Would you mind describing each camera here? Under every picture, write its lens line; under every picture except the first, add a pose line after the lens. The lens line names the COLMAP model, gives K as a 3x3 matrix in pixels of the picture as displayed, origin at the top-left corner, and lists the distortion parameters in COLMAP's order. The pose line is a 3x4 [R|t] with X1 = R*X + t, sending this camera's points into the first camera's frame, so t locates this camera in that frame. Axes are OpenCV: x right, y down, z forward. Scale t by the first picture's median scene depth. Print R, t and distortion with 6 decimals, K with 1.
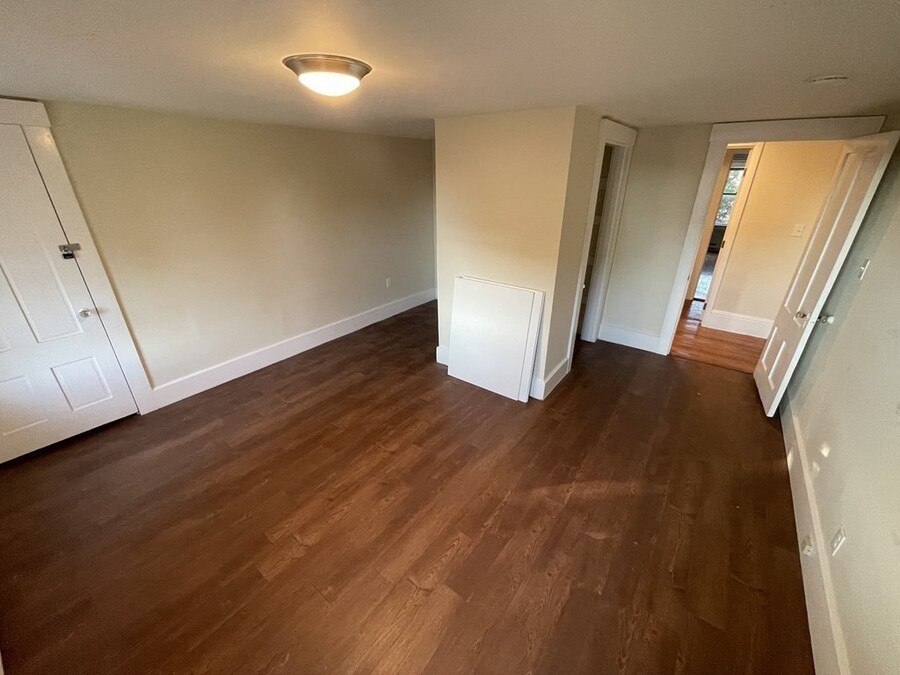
lens RADIAL K [[365.1, 0, 450.0], [0, 365.1, 335.4], [0, 0, 1]] dist [-0.001920, 0.000161]
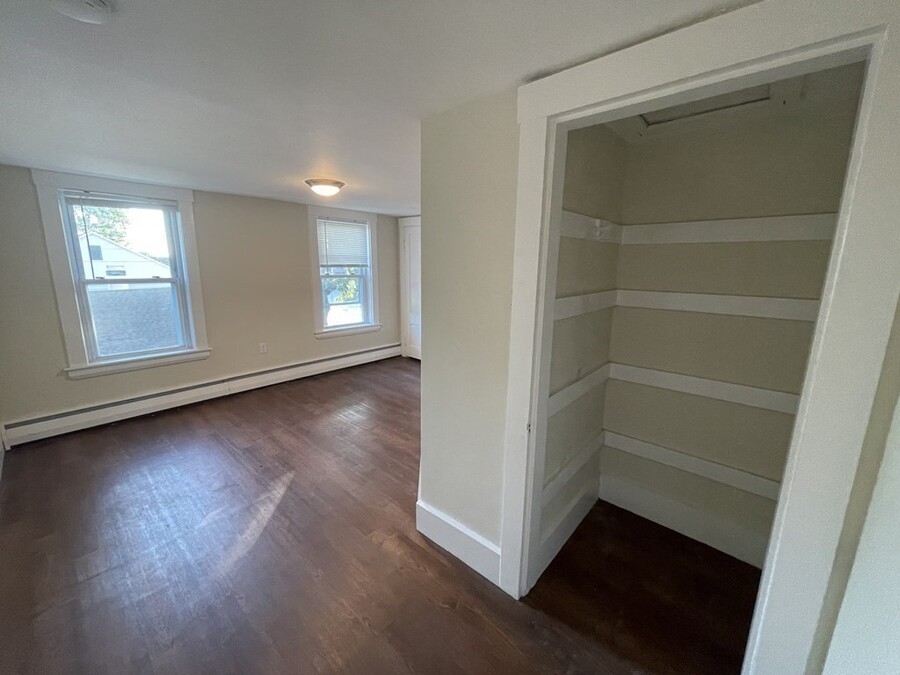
lens RADIAL K [[365.1, 0, 450.0], [0, 365.1, 335.4], [0, 0, 1]] dist [-0.001920, 0.000161]
pose [[-0.077584, 0.185382, -0.979599, 1.392358], [-0.429052, 0.880712, 0.200650, -0.479830], [0.899942, 0.435866, 0.011210, 1.479602]]
